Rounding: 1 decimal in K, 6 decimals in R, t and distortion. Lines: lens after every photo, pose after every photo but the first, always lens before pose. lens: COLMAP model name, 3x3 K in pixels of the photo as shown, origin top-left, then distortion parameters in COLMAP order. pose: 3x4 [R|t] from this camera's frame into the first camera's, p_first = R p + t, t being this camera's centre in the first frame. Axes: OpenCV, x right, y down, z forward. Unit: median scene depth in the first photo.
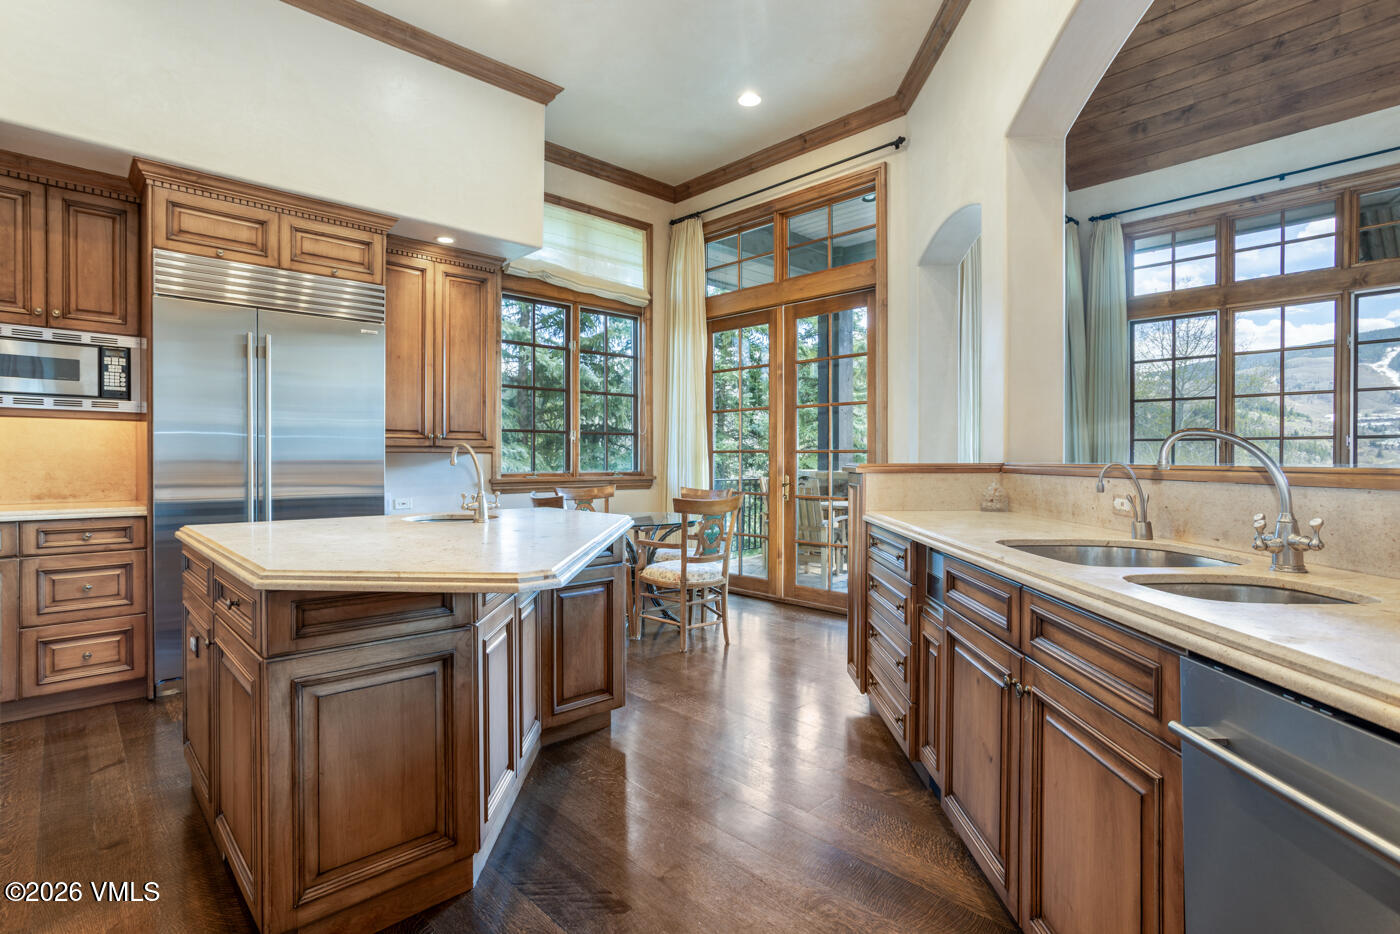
lens RADIAL K [[698.7, 0, 693.7], [0, 698.7, 460.3], [0, 0, 1]] dist [-0.022311, 0.012112]
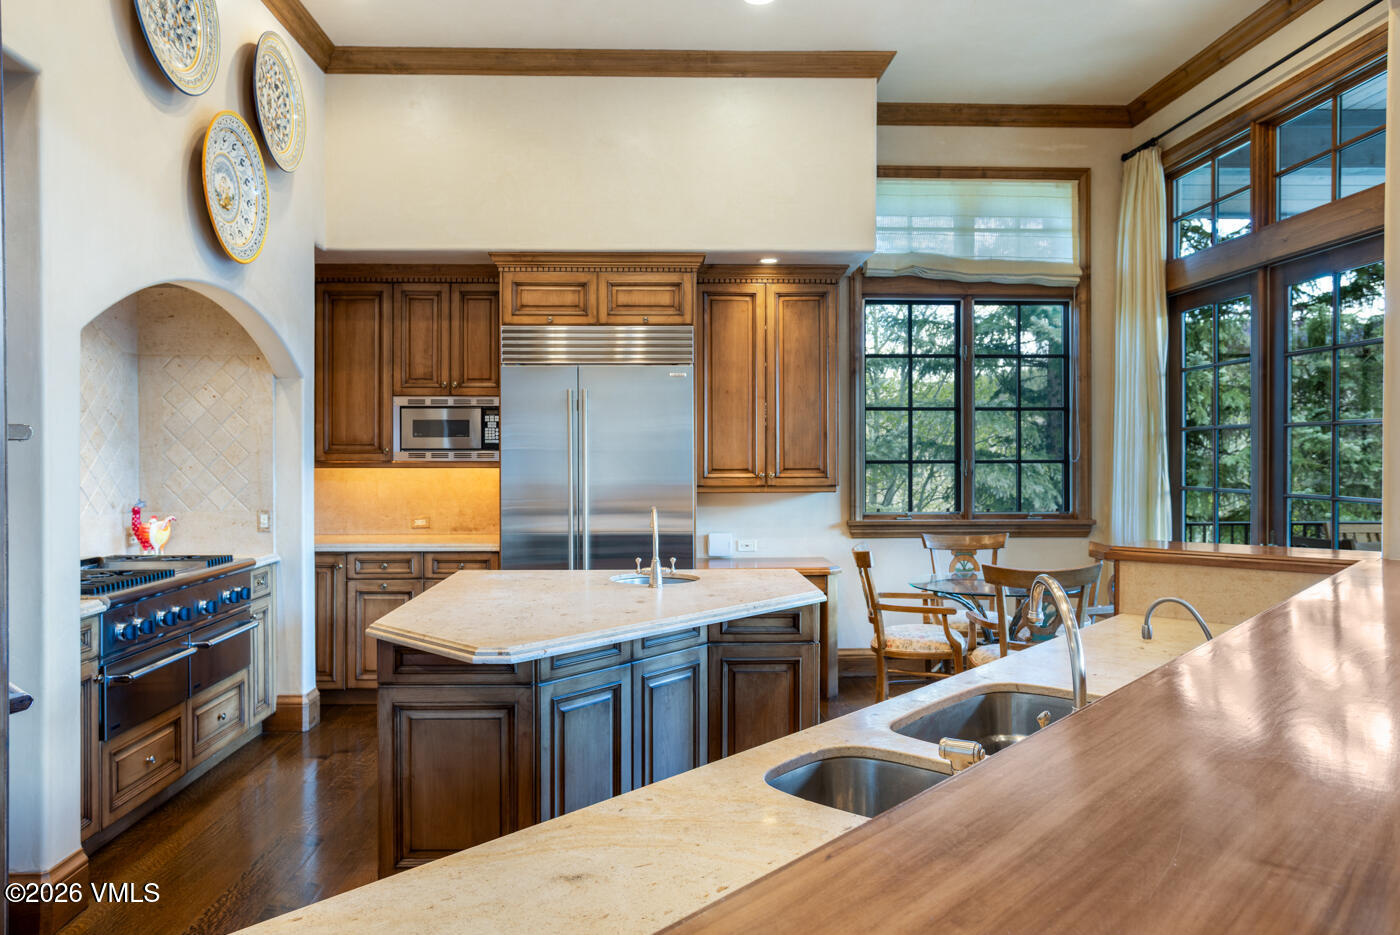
lens RADIAL K [[955.3, 0, 688.1], [0, 955.3, 466.8], [0, 0, 1]] dist [-0.026231, 0.012585]
pose [[0.744970, 0.007218, -0.667059, 0.455256], [0.000902, 0.999930, 0.011828, -0.070367], [0.667098, -0.009414, 0.744911, -0.003182]]
